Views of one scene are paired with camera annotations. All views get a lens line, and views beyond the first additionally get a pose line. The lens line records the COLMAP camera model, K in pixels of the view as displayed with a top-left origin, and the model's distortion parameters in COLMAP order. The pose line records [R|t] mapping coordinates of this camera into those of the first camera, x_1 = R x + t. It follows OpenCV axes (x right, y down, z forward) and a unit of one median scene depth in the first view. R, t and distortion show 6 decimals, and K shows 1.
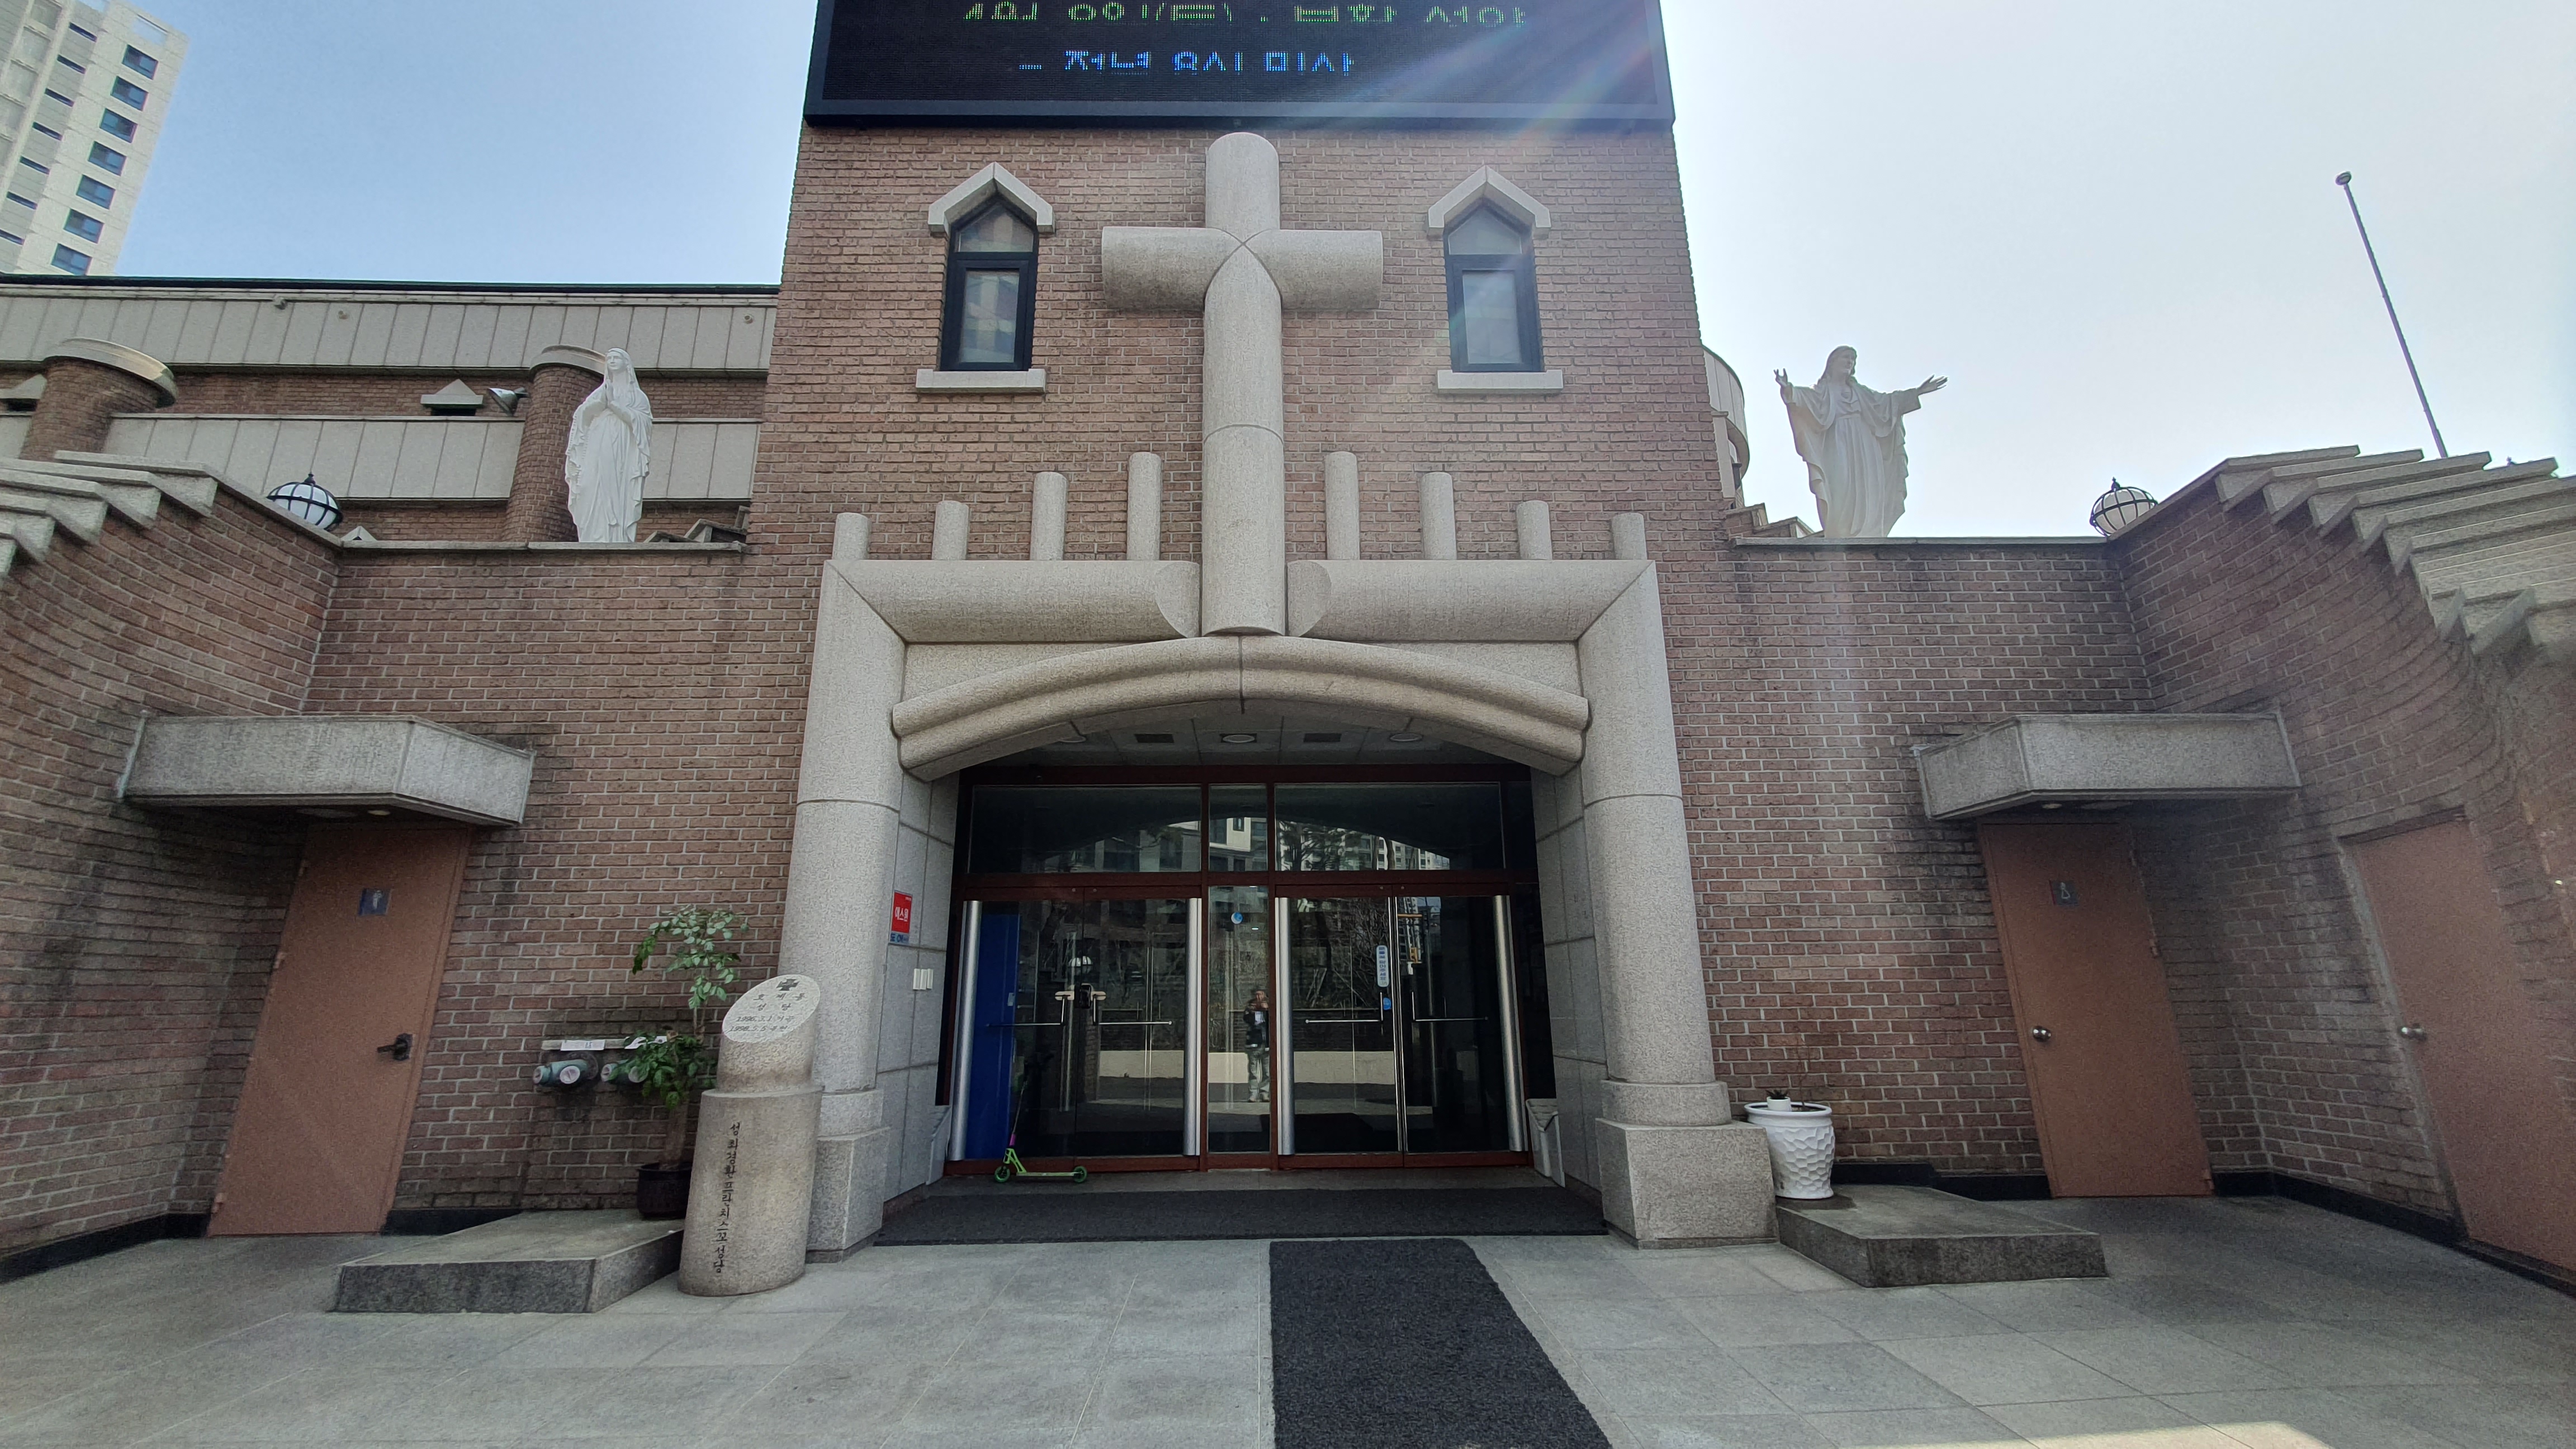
lens RADIAL K [[1029.0, 0, 1283.6], [0, 1029.0, 728.2], [0, 0, 1]] dist [-0.001974, 0.000602]
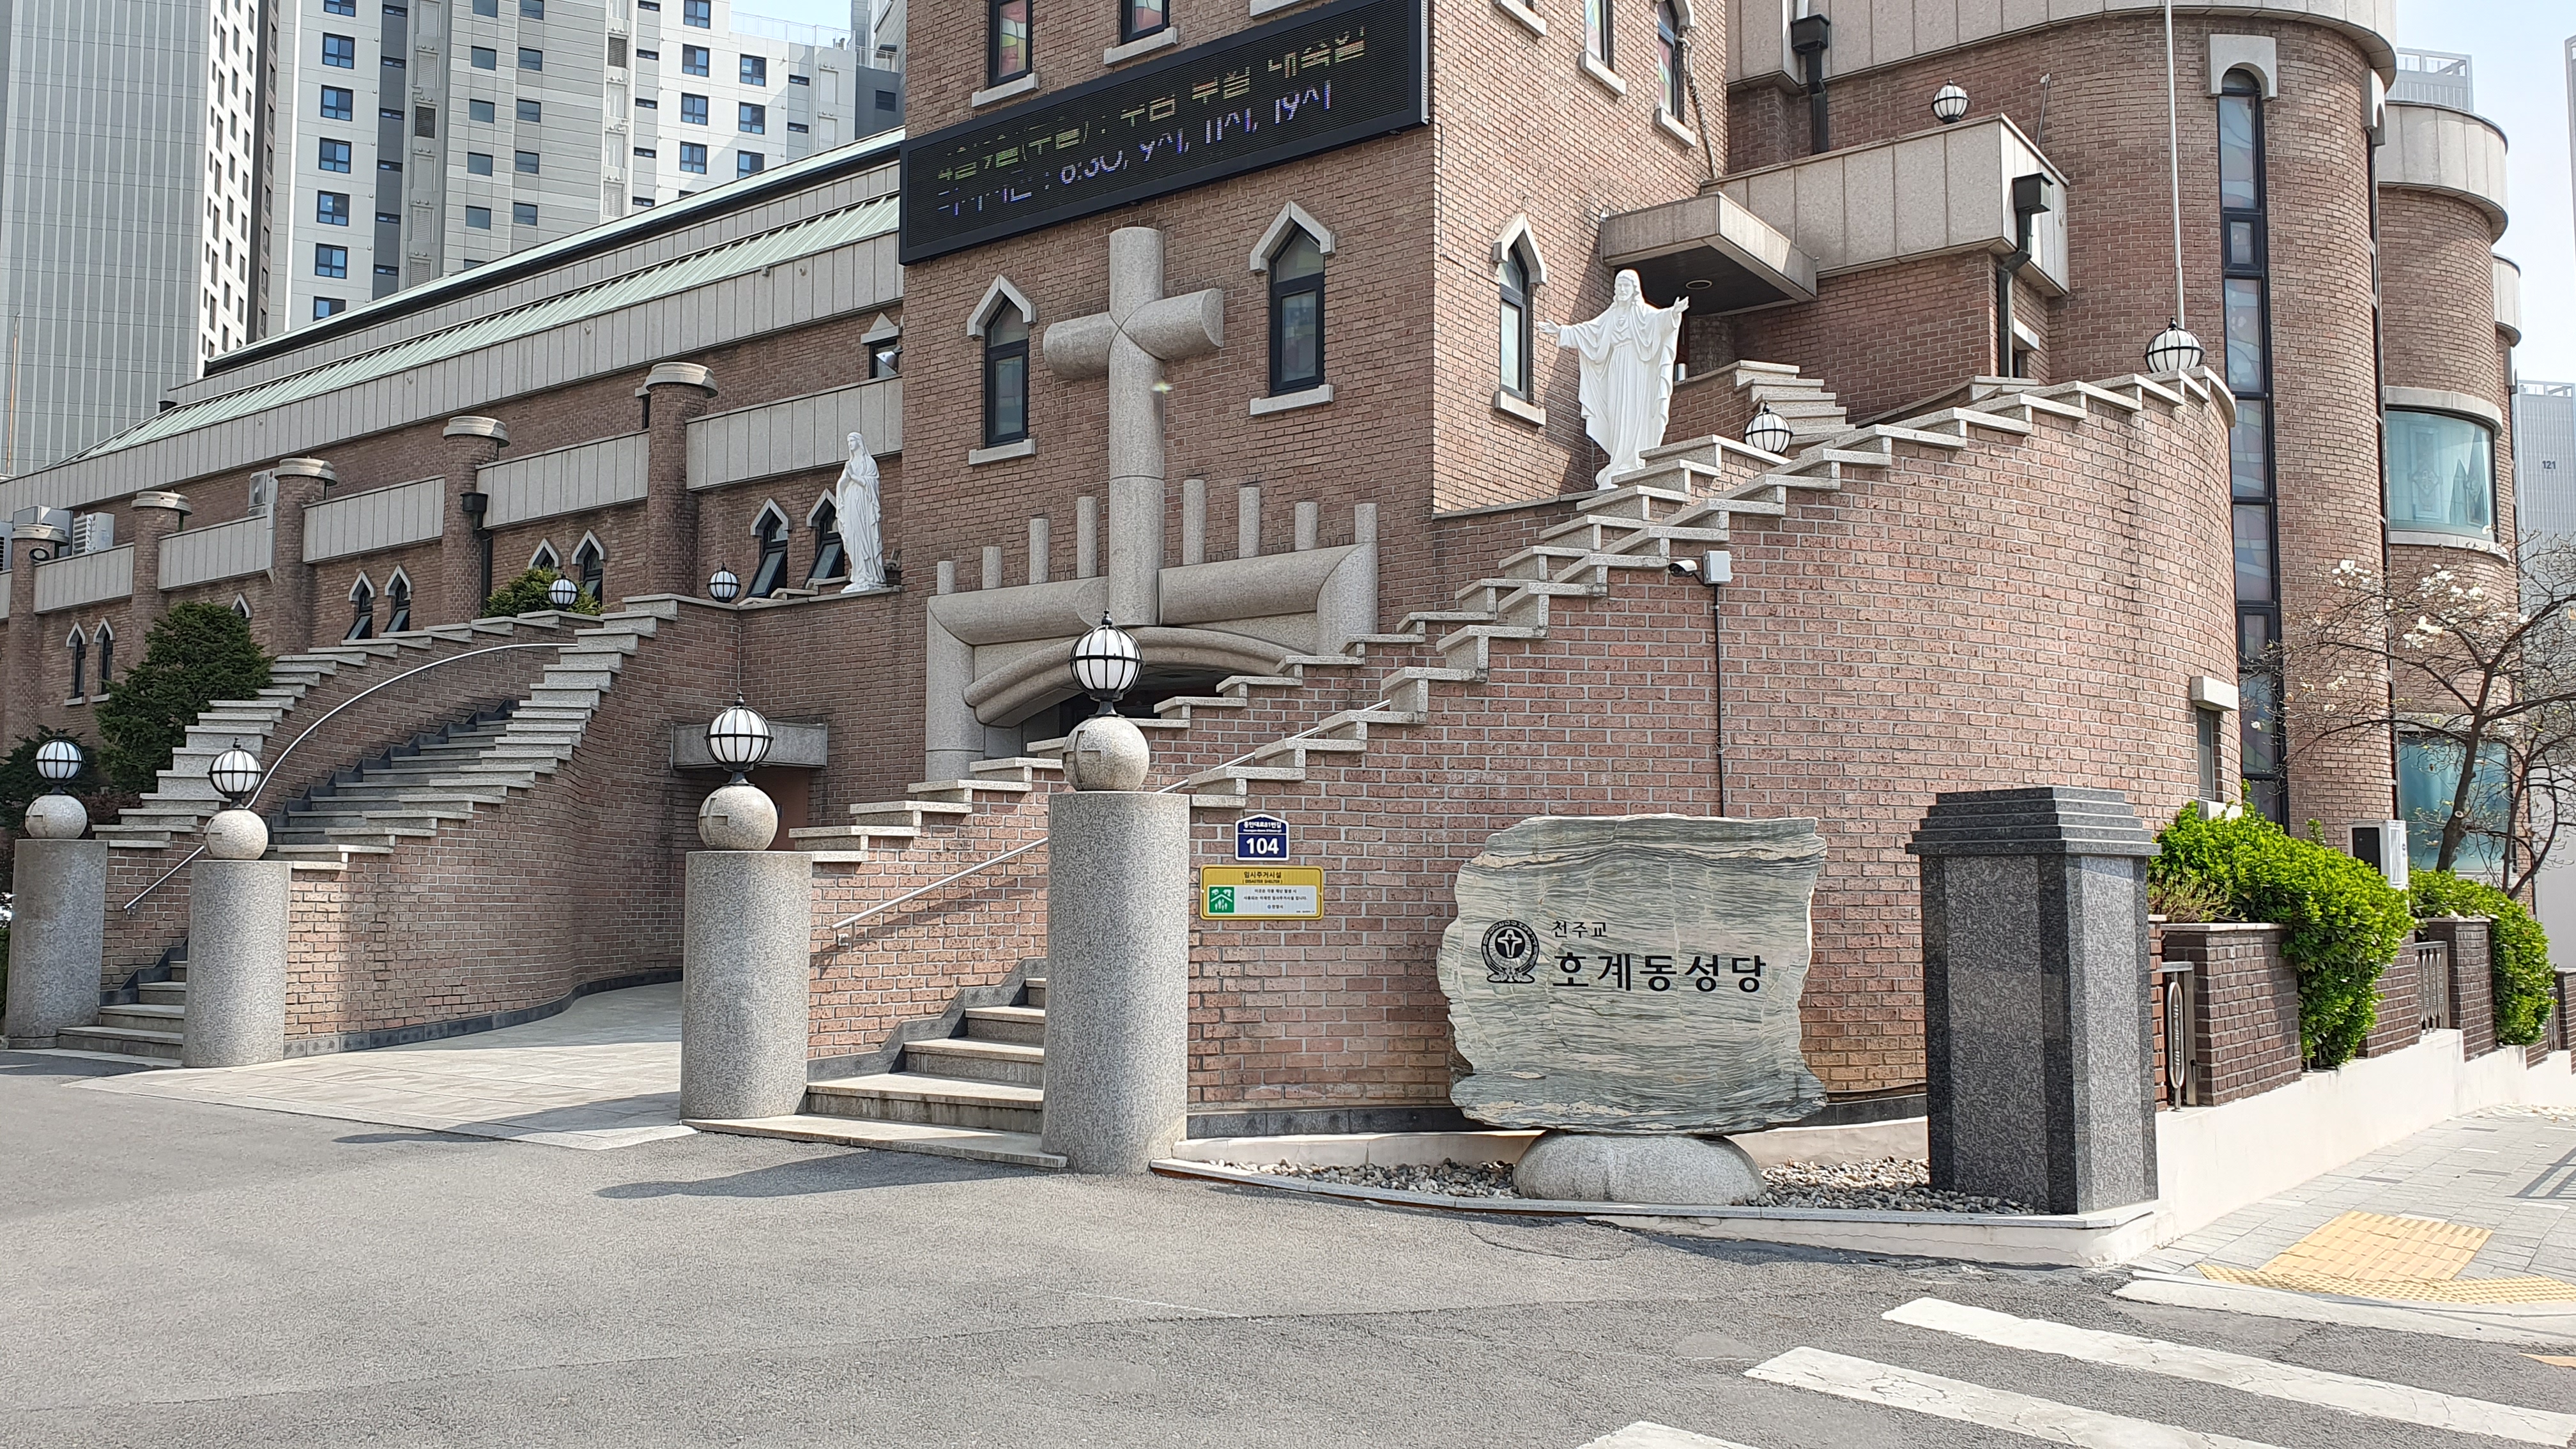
lens RADIAL K [[2087.4, 0, 1291.4], [0, 2087.4, 722.9], [0, 0, 1]] dist [0.085351, 0.000450]
pose [[0.778678, -0.030779, -0.626669, 1.916963], [0.153491, 0.977792, 0.142699, -0.331649], [0.608360, -0.207305, 0.766109, -1.127655]]
